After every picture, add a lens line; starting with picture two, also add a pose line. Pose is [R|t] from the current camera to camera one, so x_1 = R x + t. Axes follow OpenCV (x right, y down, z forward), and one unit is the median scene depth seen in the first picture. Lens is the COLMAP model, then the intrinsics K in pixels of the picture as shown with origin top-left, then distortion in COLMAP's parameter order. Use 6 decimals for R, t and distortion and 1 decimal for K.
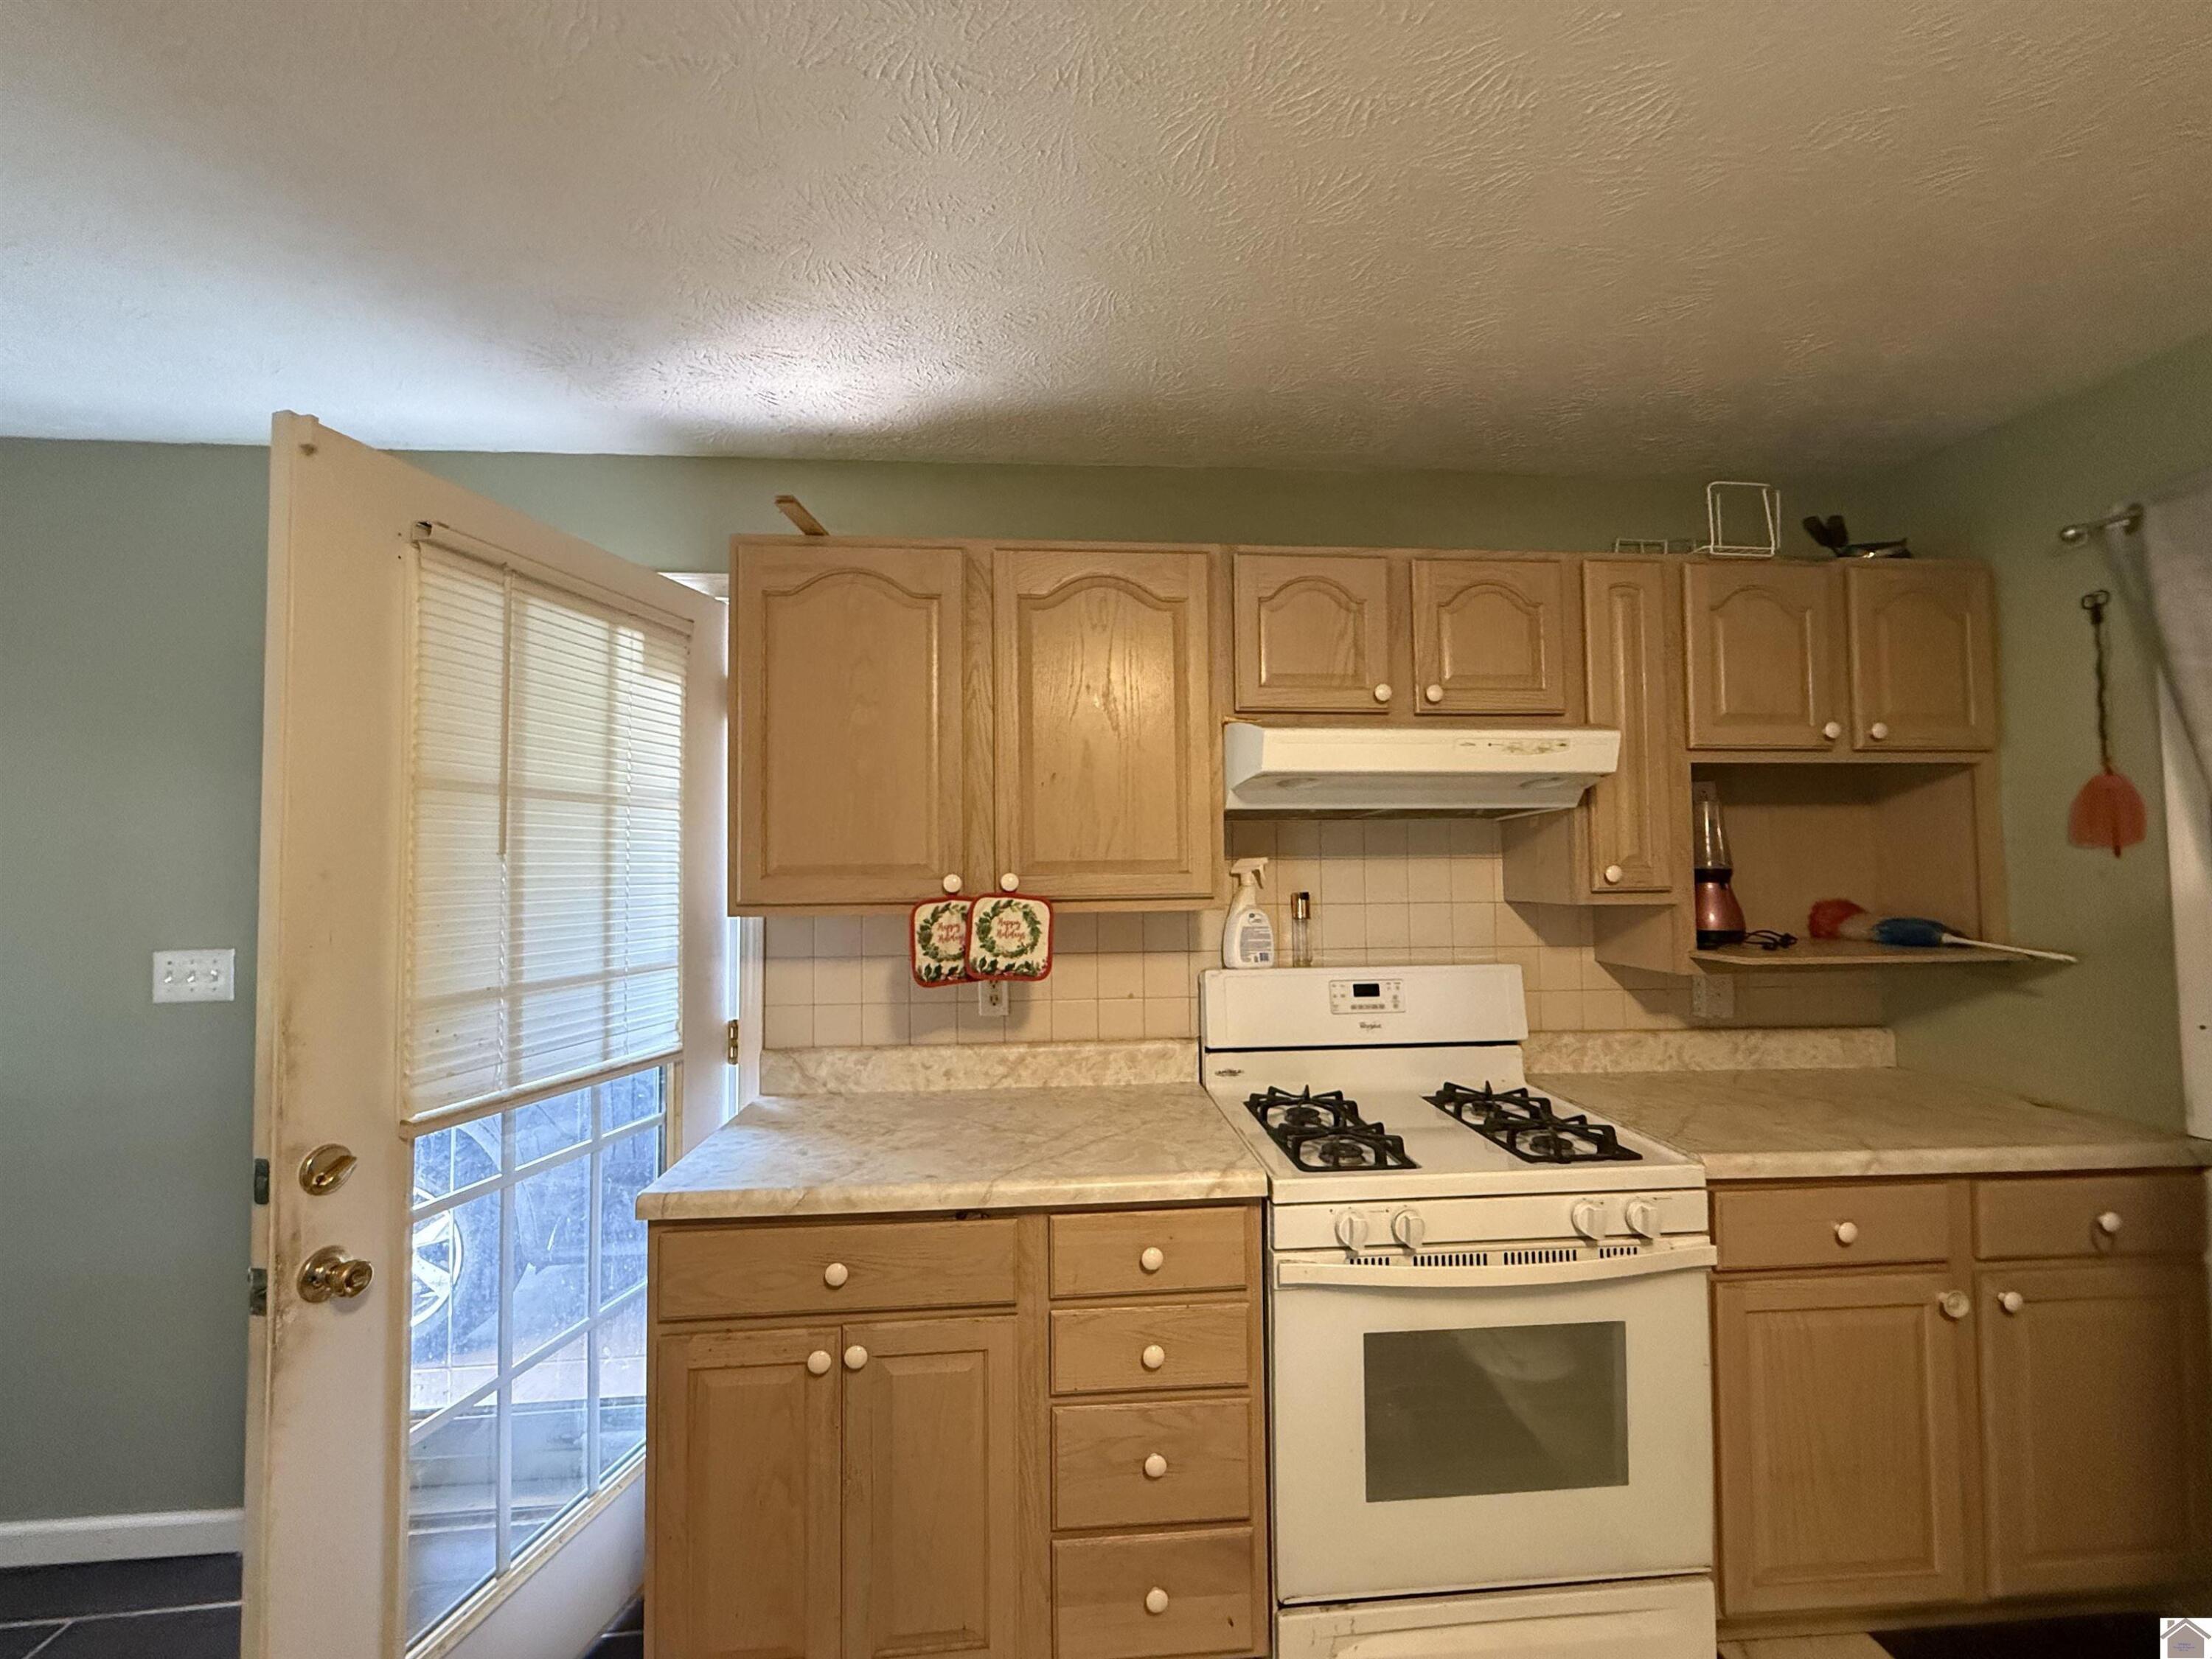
lens RADIAL K [[878.0, 0, 1102.6], [0, 878.0, 830.0], [0, 0, 1]] dist [-0.000071, 0.000195]
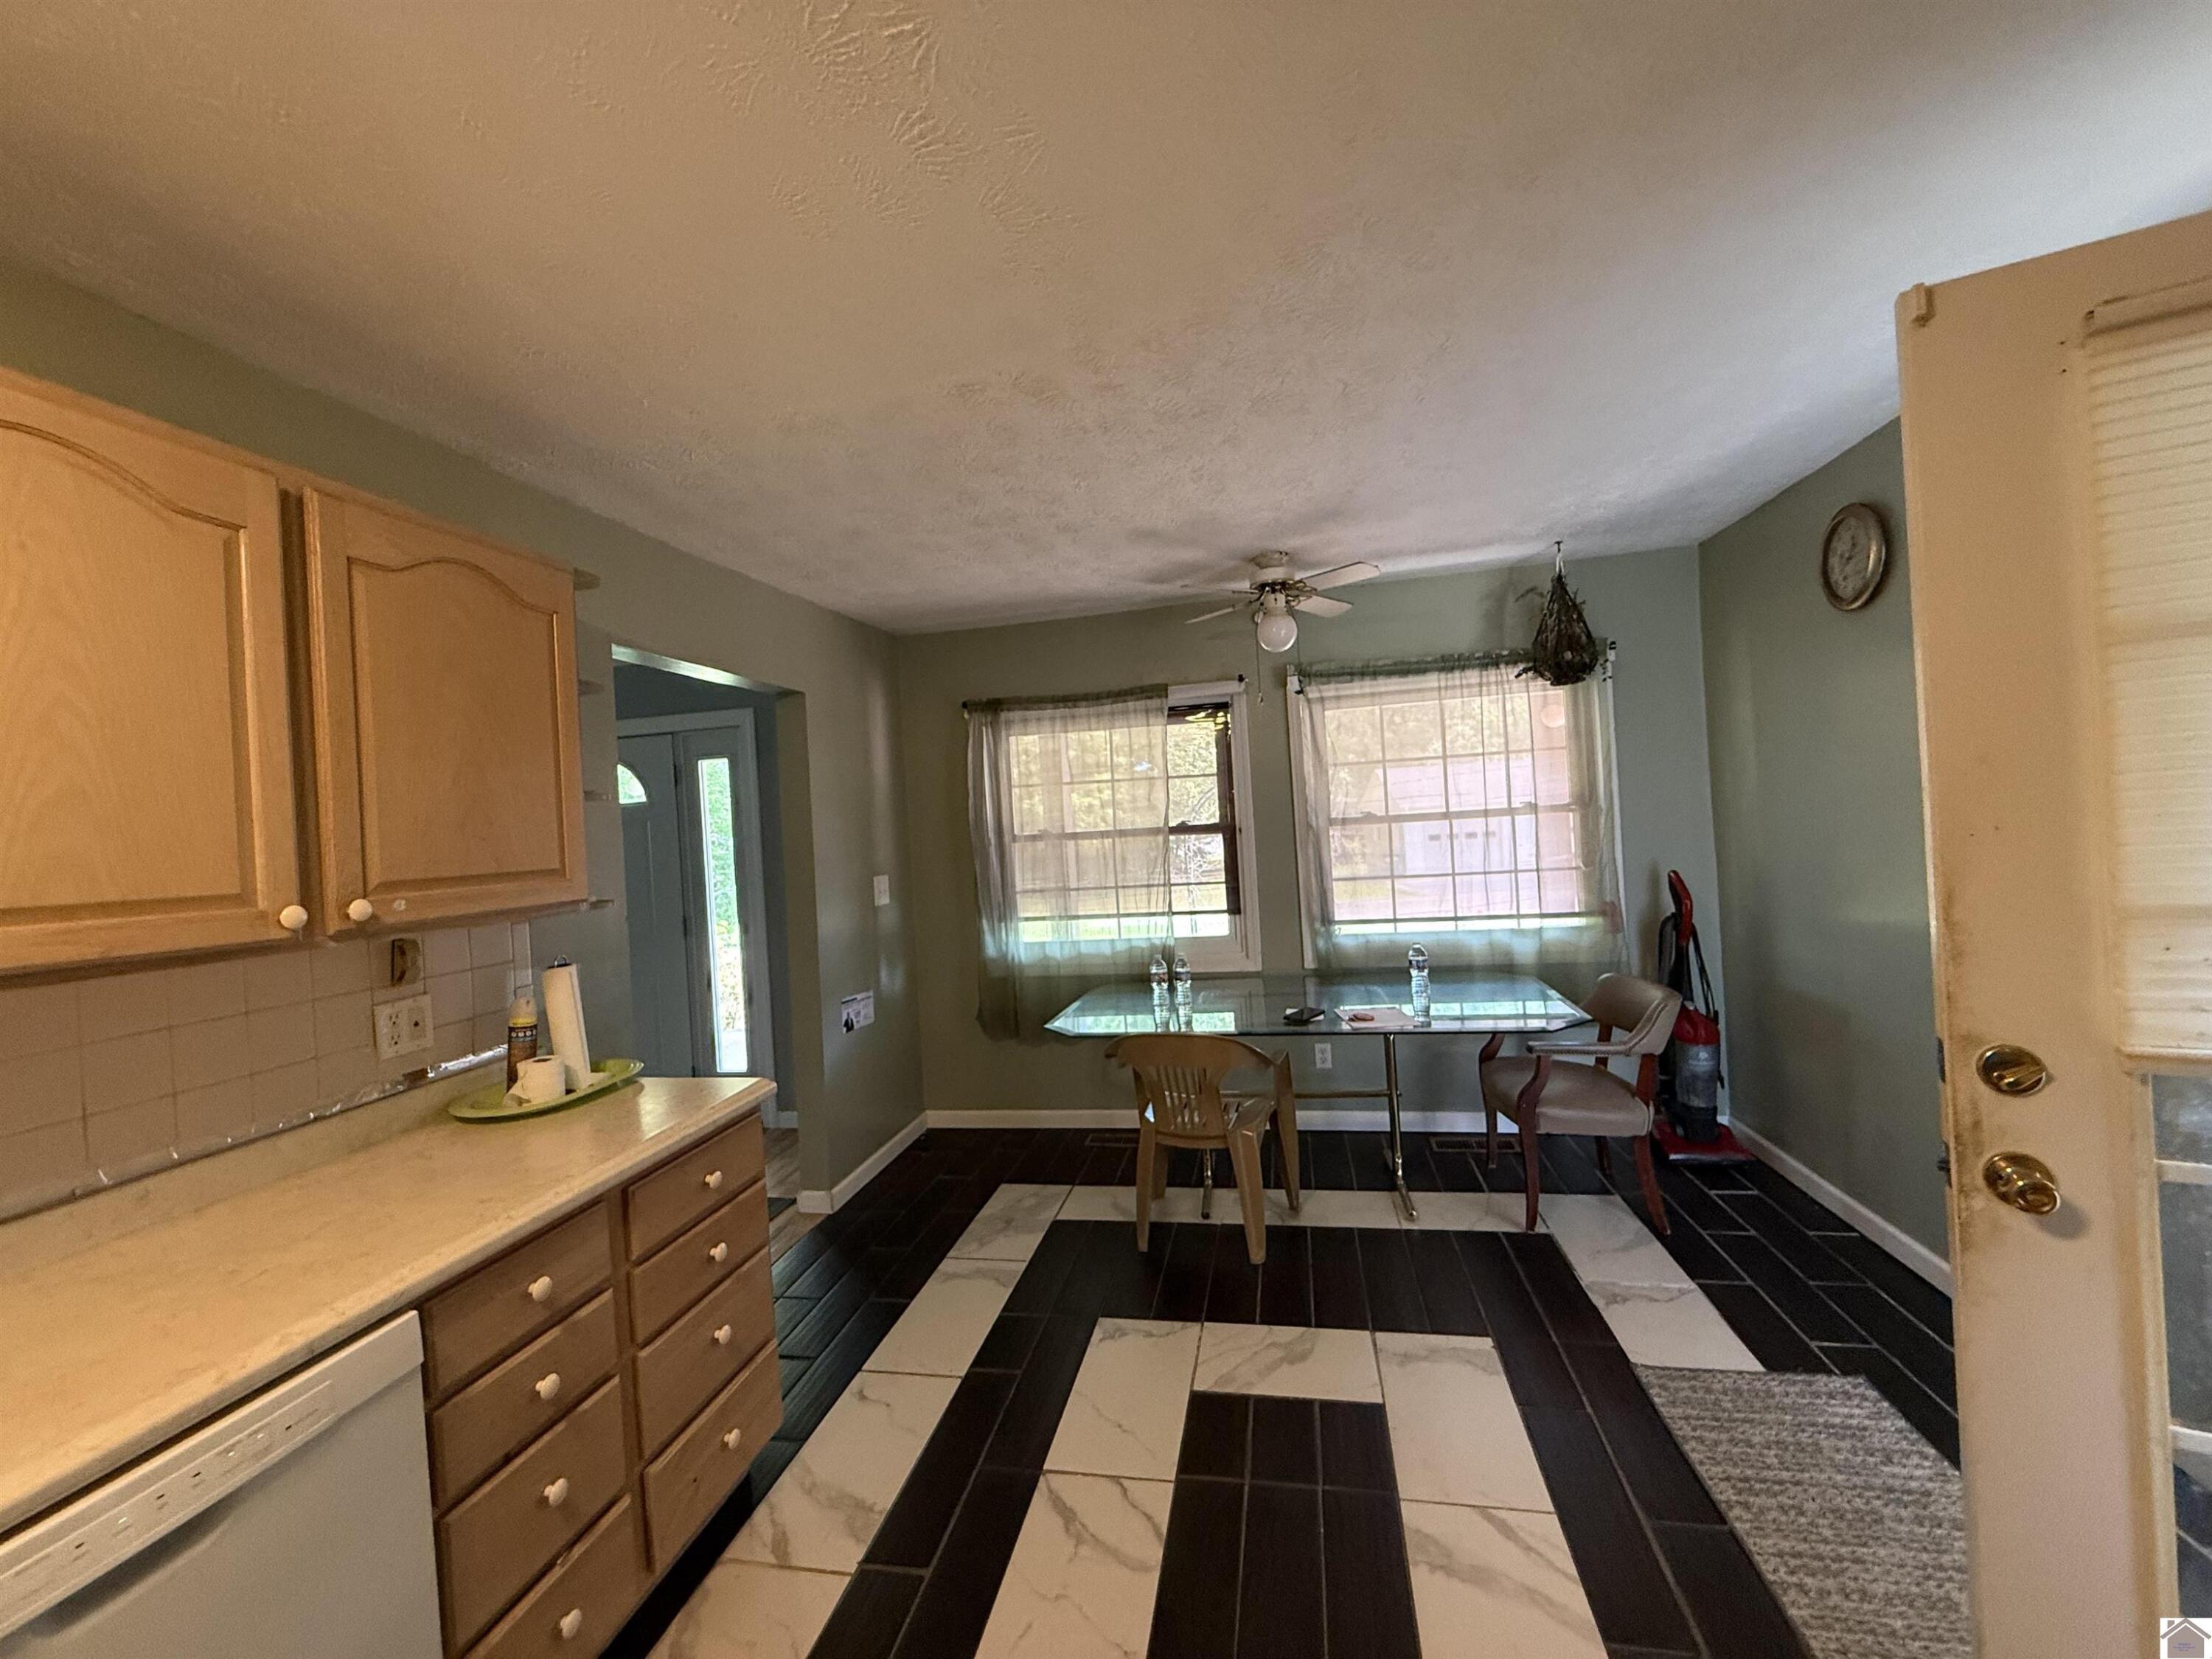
lens RADIAL K [[878.0, 0, 1102.6], [0, 878.0, 830.0], [0, 0, 1]] dist [-0.000071, 0.000195]
pose [[-0.283644, 0.033004, -0.958362, 0.294115], [0.098758, 0.995099, 0.005041, 0.029525], [0.953831, -0.093216, -0.285513, 0.372407]]
